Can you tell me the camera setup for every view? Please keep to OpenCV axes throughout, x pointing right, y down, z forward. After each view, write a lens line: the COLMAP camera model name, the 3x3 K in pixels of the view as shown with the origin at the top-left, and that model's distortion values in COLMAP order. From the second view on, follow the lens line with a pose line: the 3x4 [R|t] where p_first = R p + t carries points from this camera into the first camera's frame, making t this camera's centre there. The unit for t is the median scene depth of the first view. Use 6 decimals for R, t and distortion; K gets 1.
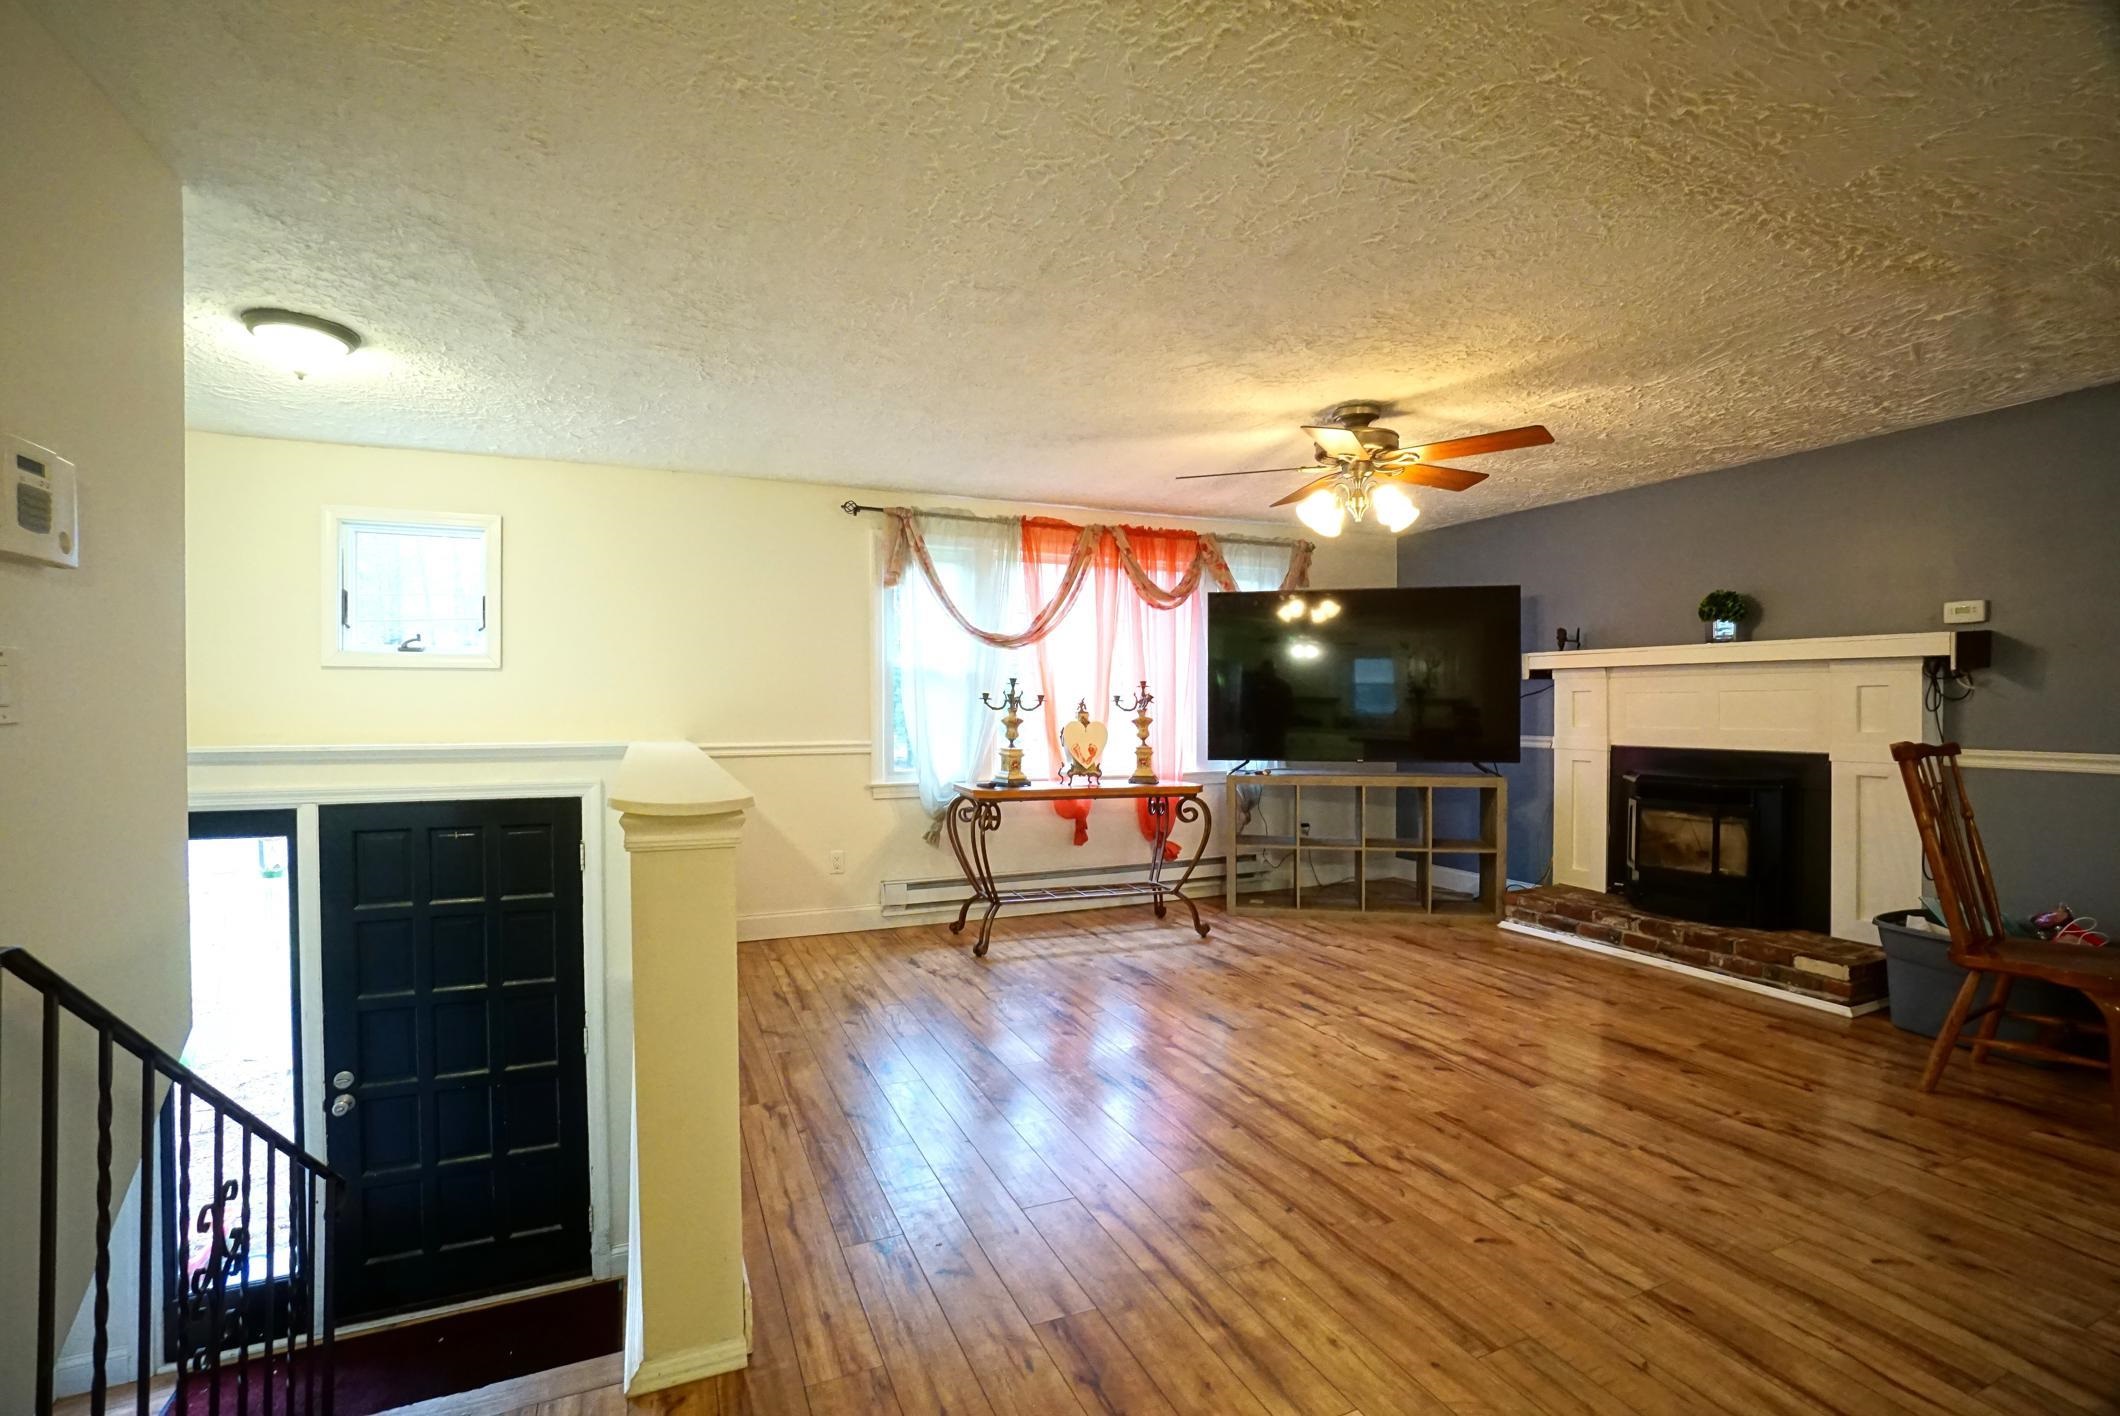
lens RADIAL K [[934.7, 0, 1051.8], [0, 934.7, 717.5], [0, 0, 1]] dist [-0.065666, 0.023781]
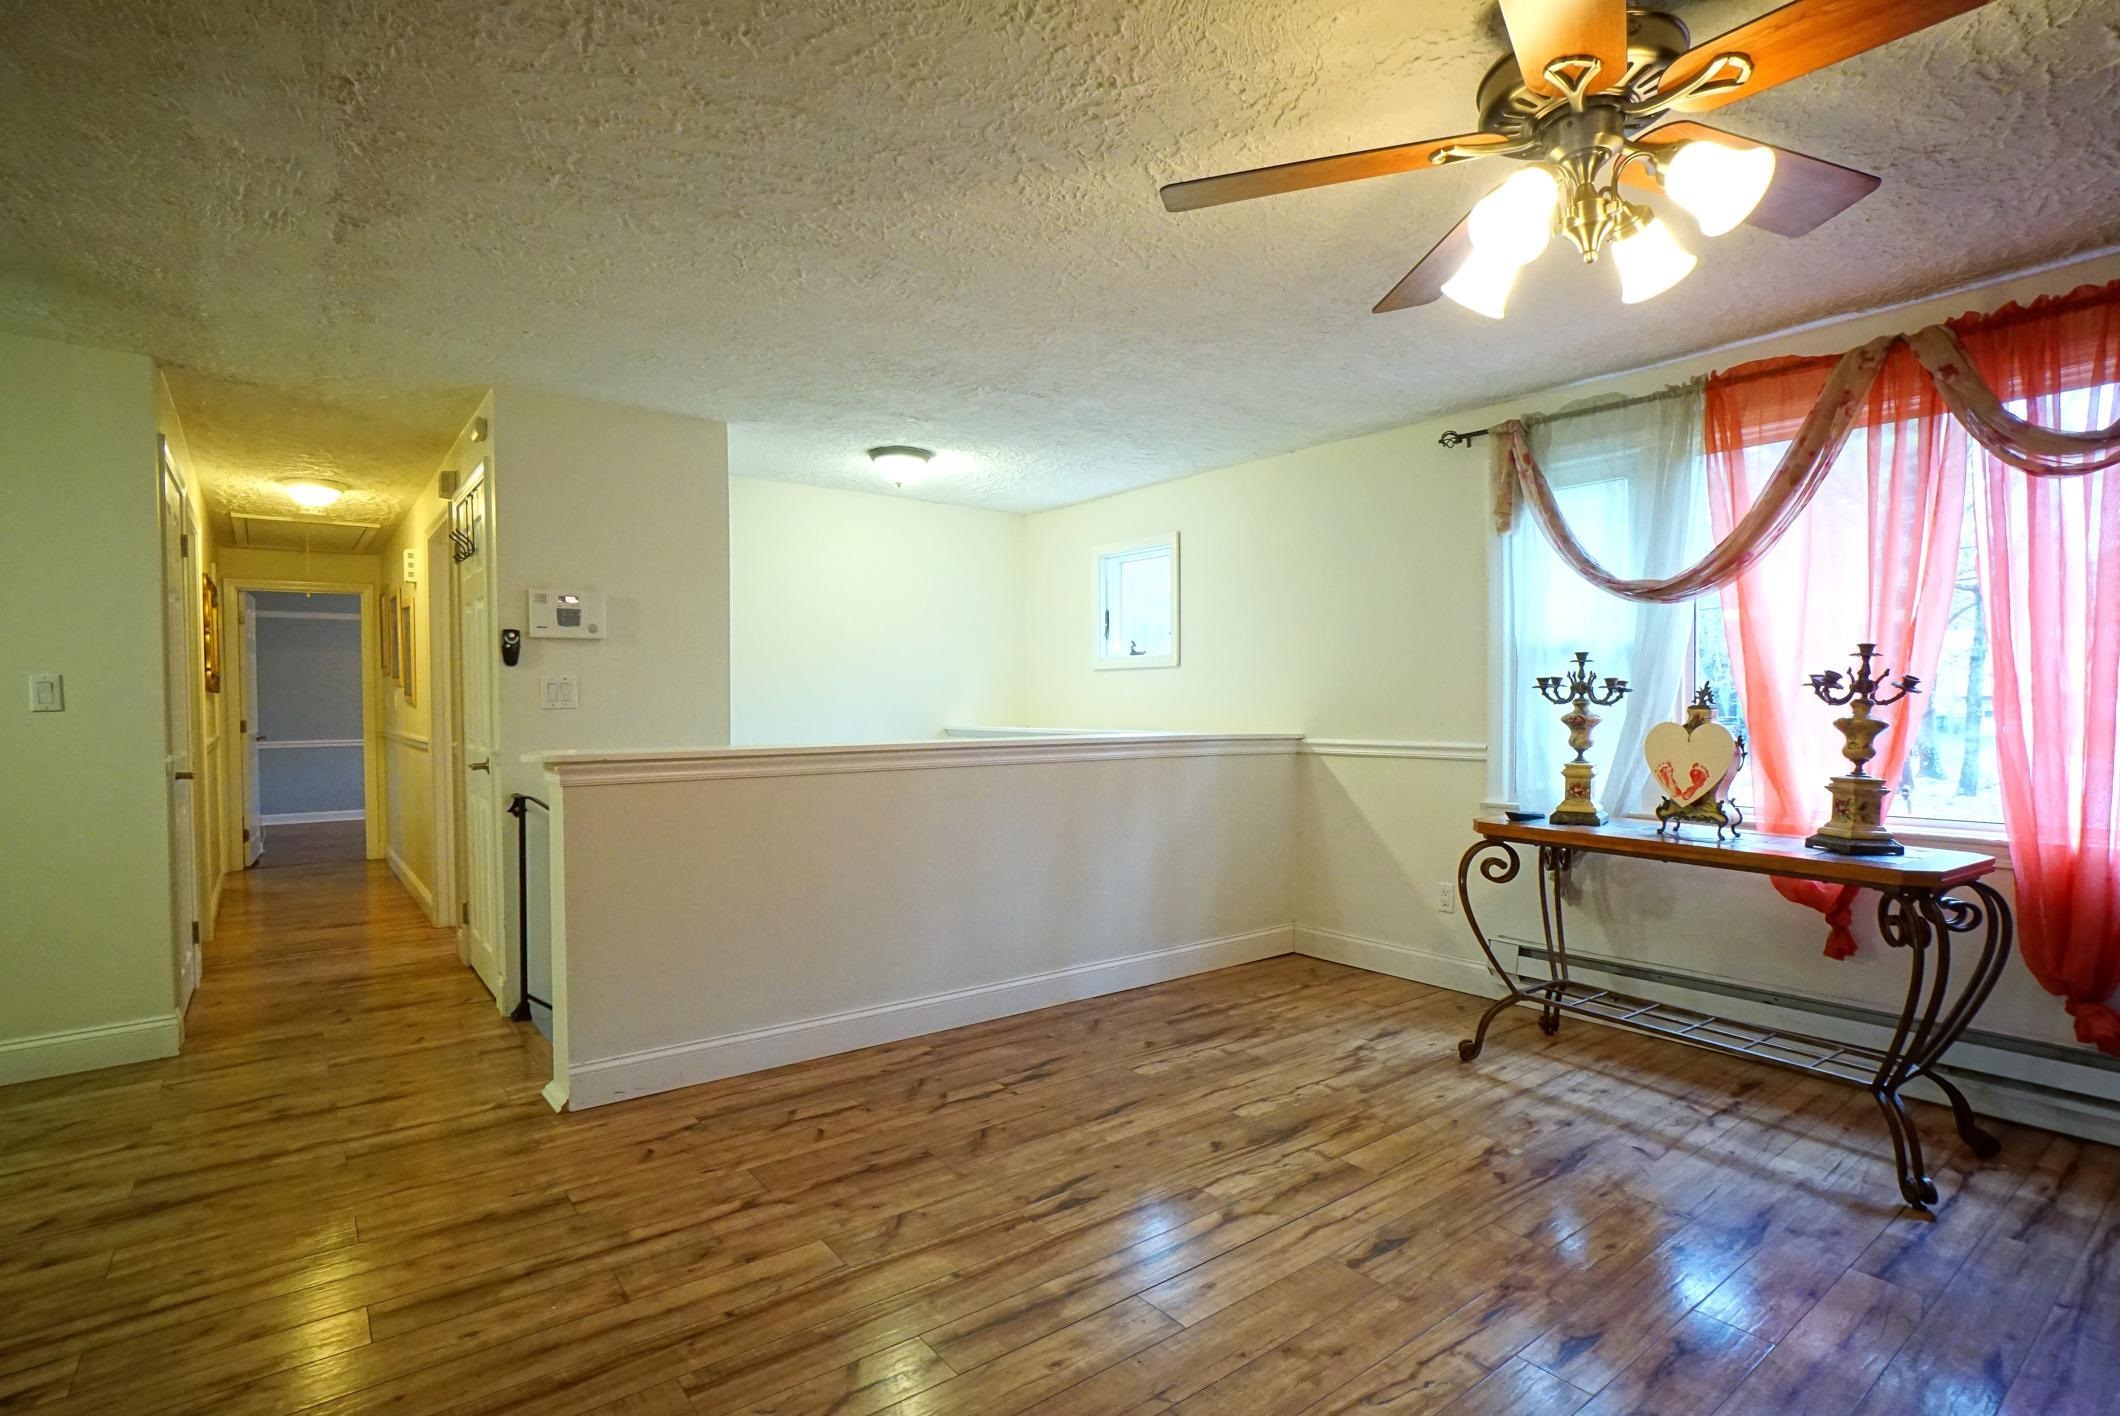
lens RADIAL K [[1048.4, 0, 1057.4], [0, 1048.4, 718.7], [0, 0, 1]] dist [-0.024920, 0.000361]
pose [[0.230936, 0.014486, -0.972861, 0.615355], [-0.008589, 0.999881, 0.012850, -0.003538], [0.972931, 0.005388, 0.231033, 0.539627]]
